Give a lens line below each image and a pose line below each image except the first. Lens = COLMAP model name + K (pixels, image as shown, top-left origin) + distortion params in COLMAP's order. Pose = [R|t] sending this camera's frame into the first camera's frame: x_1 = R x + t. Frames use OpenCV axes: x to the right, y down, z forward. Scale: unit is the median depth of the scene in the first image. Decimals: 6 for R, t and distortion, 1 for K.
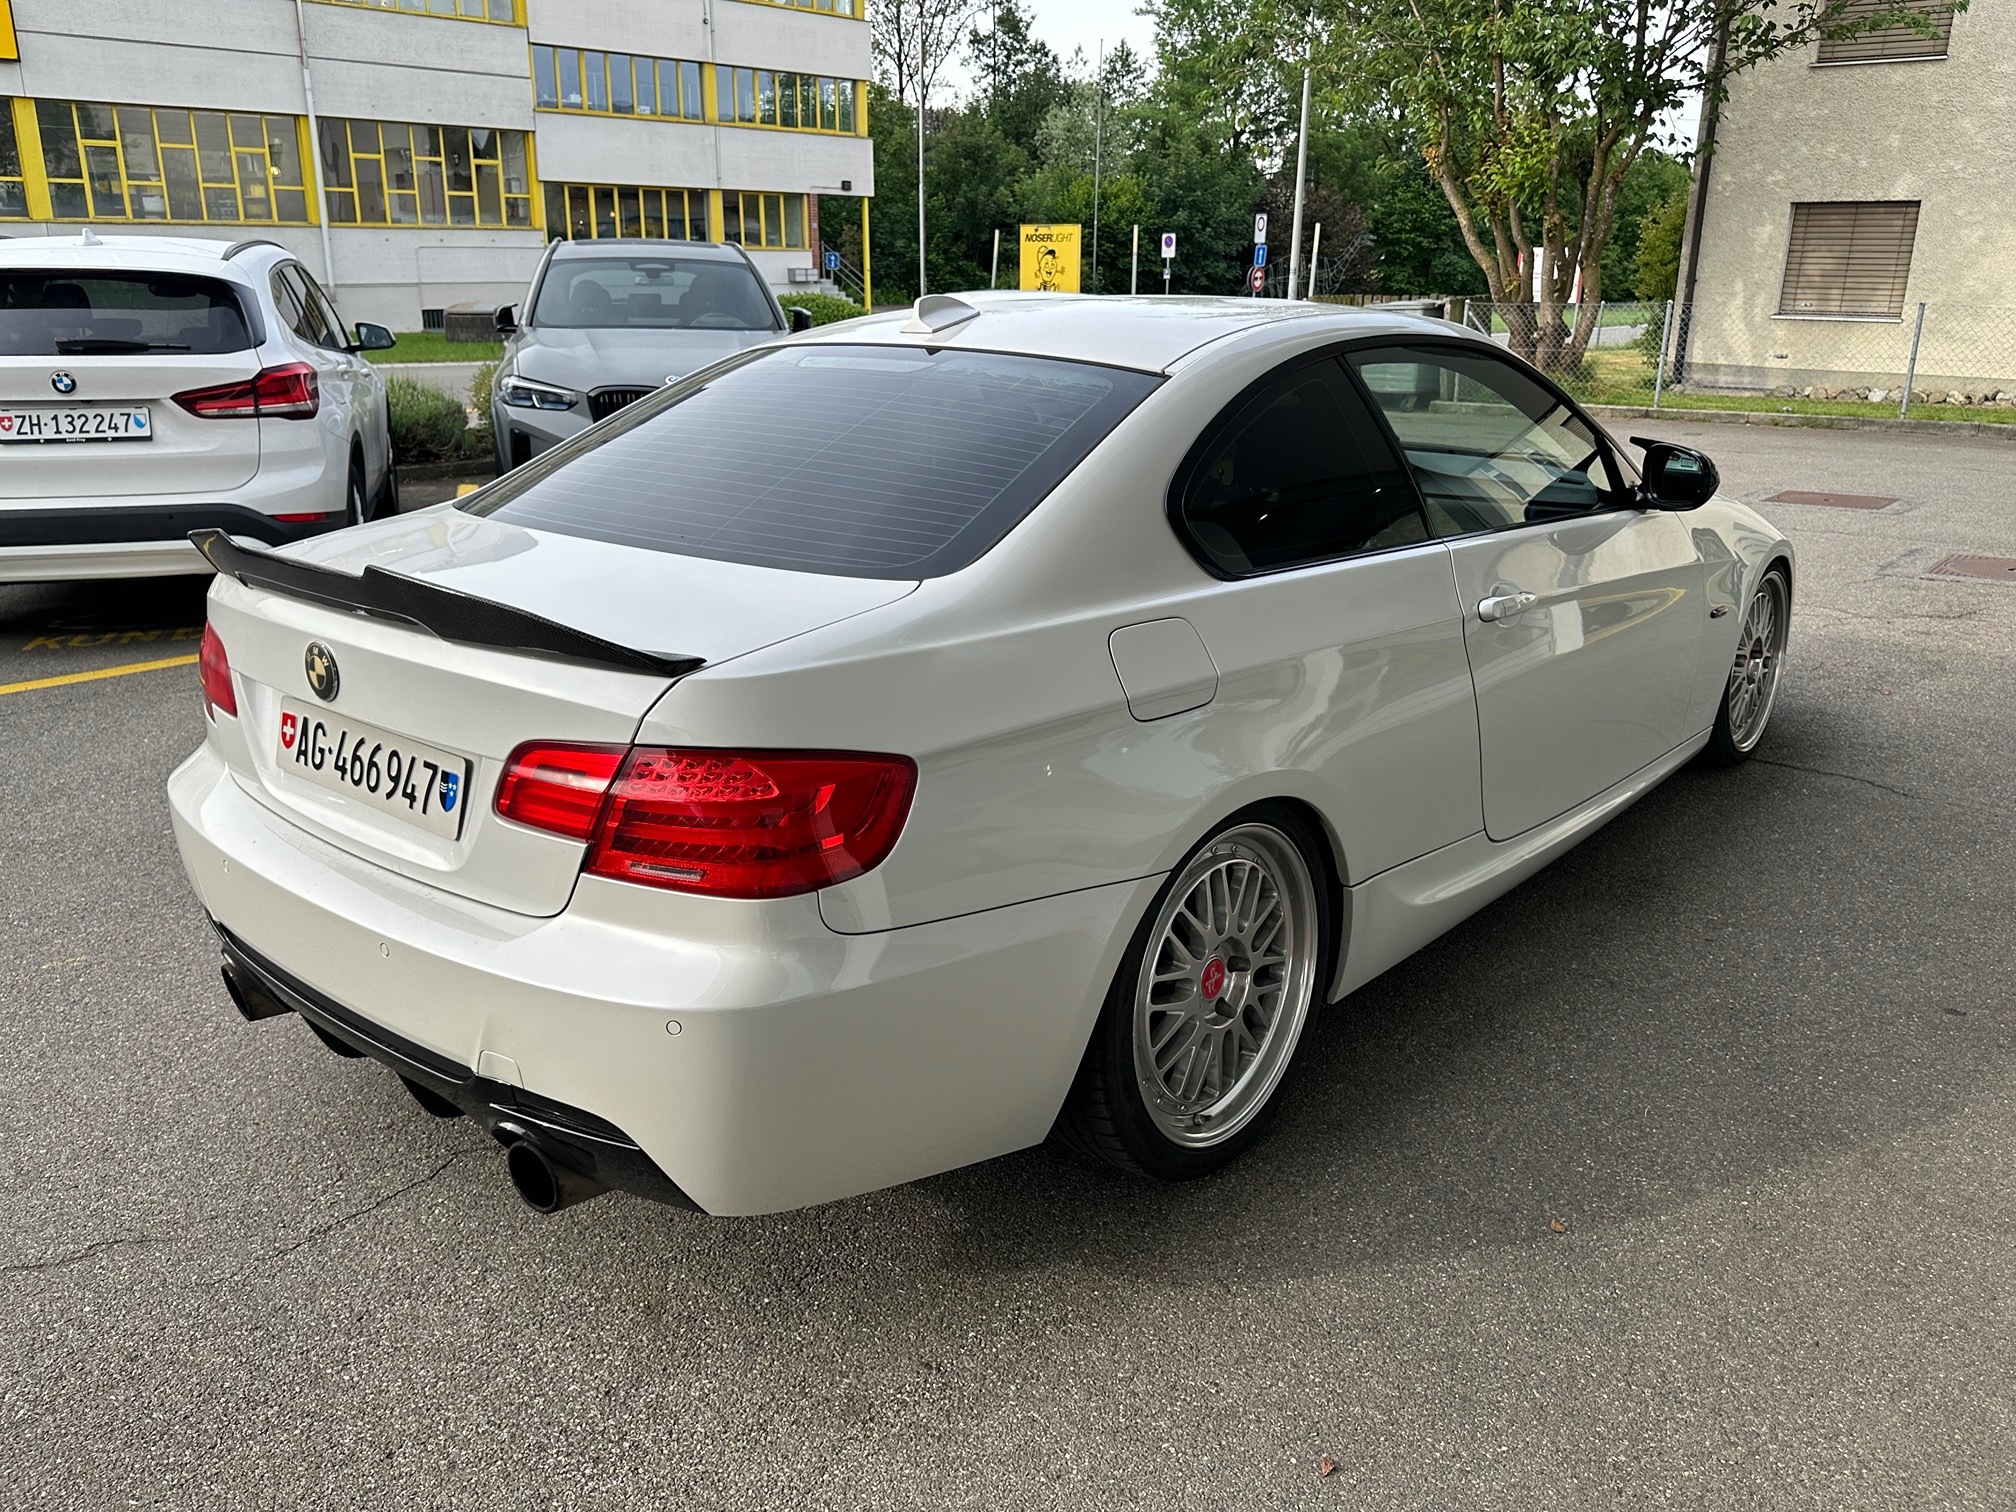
lens RADIAL K [[1541.3, 0, 1008.0], [0, 1541.3, 756.0], [0, 0, 1]] dist [0.005154, -0.010381]
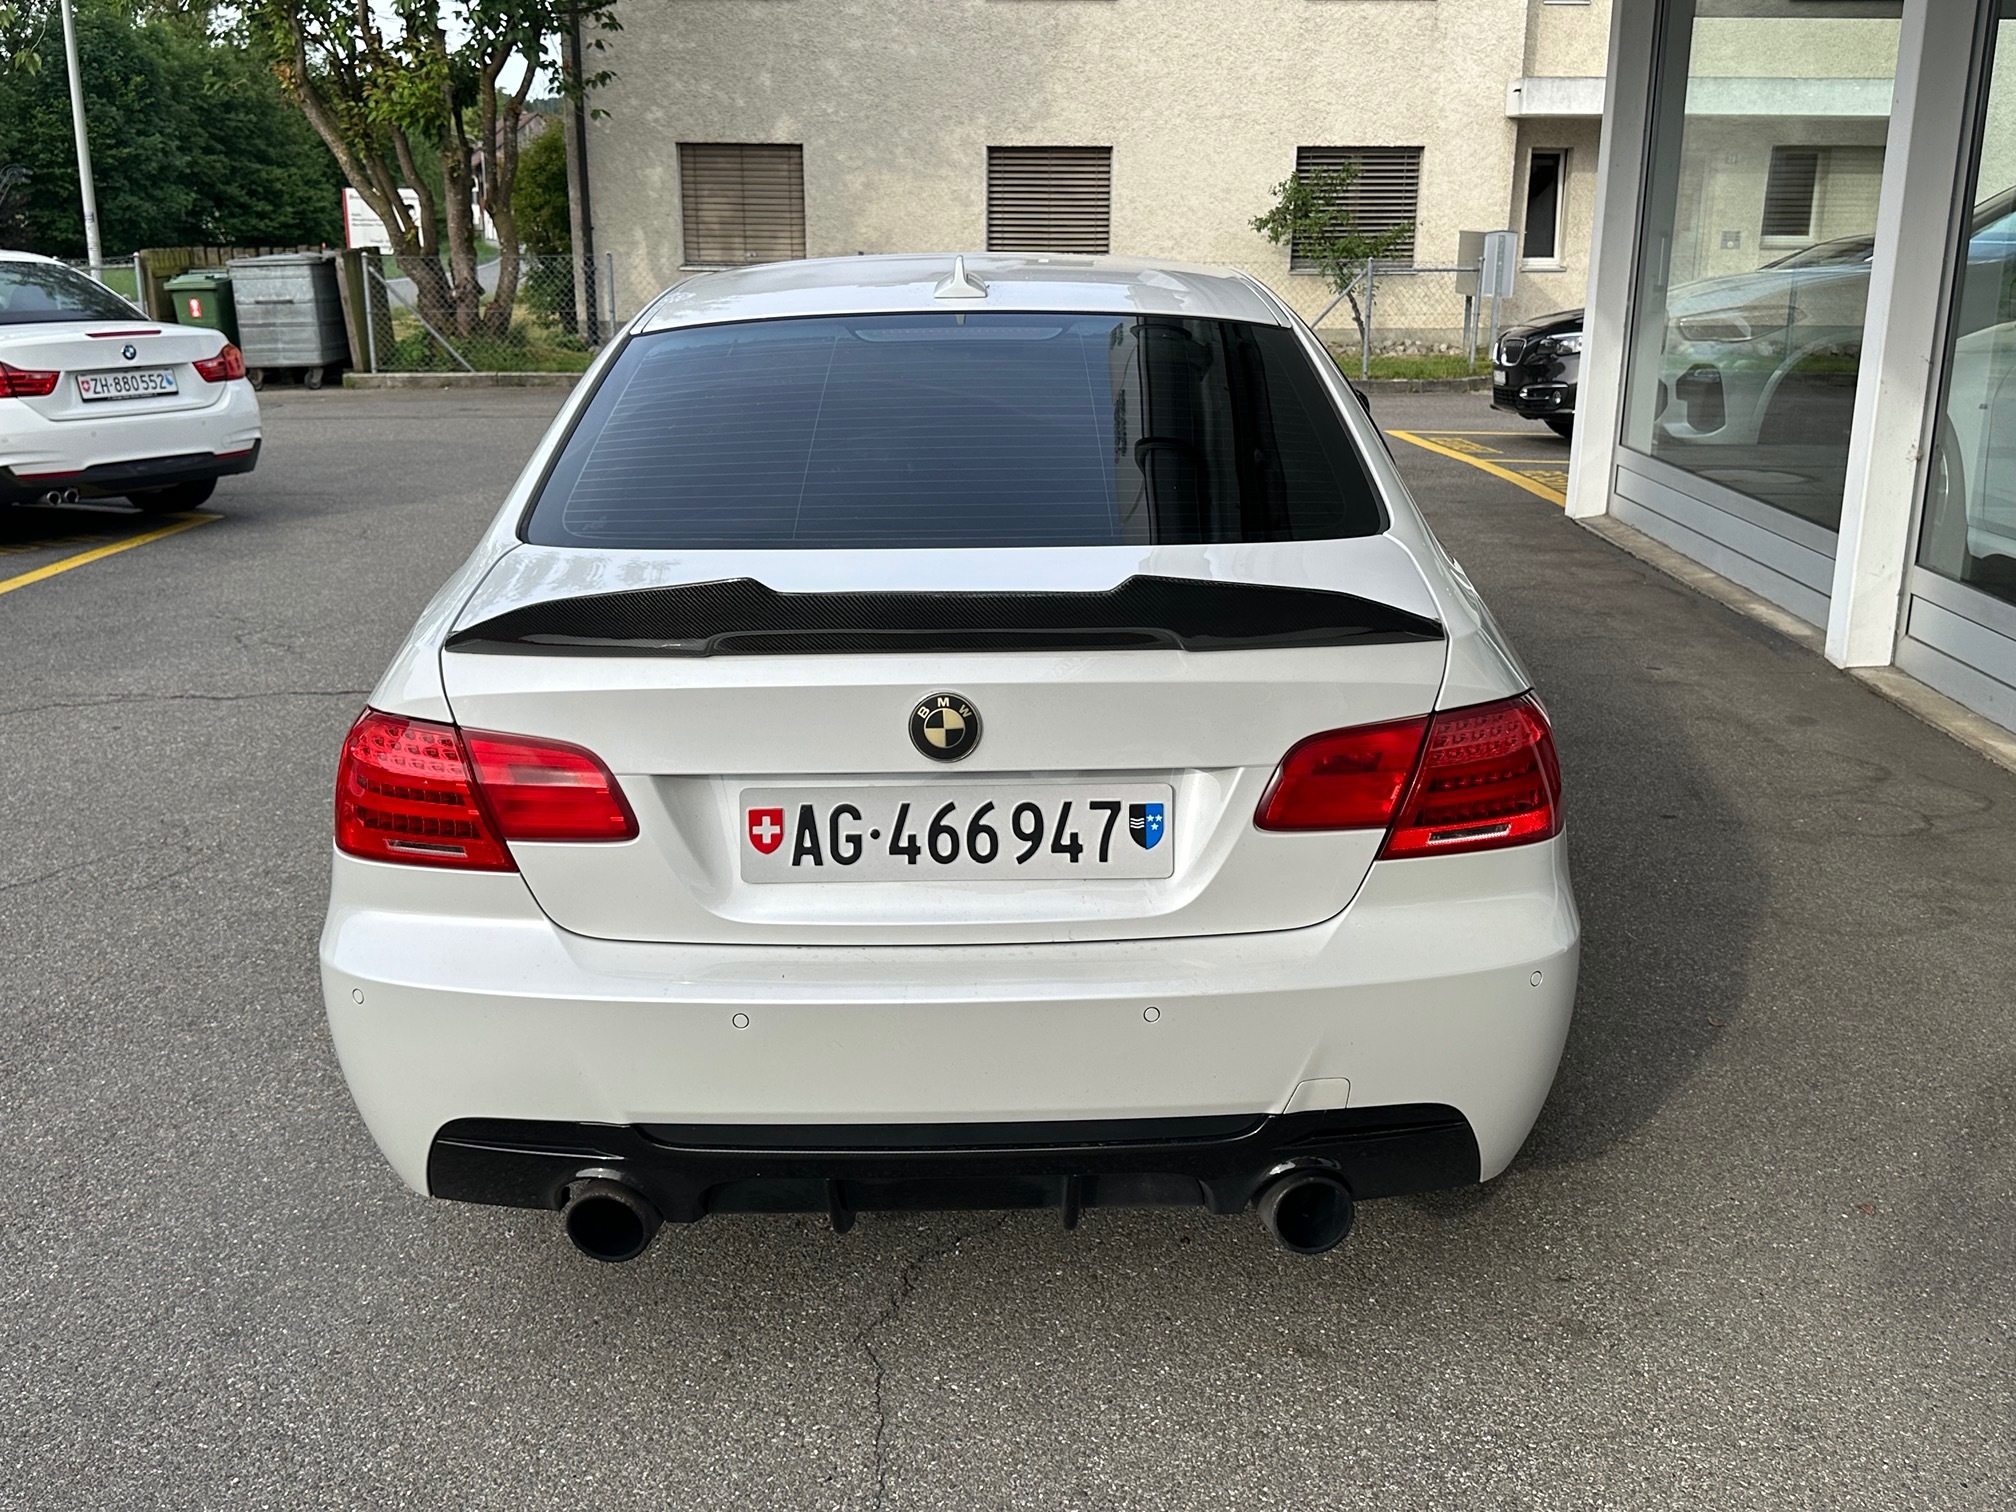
lens RADIAL K [[1872.4, 0, 1008.0], [0, 1872.4, 756.0], [0, 0, 1]] dist [0.205658, -0.411341]
pose [[0.757967, -0.184209, 0.625742, -0.129243], [0.202671, 0.978324, 0.042506, -0.009278], [-0.620008, 0.094602, 0.778871, 0.024212]]
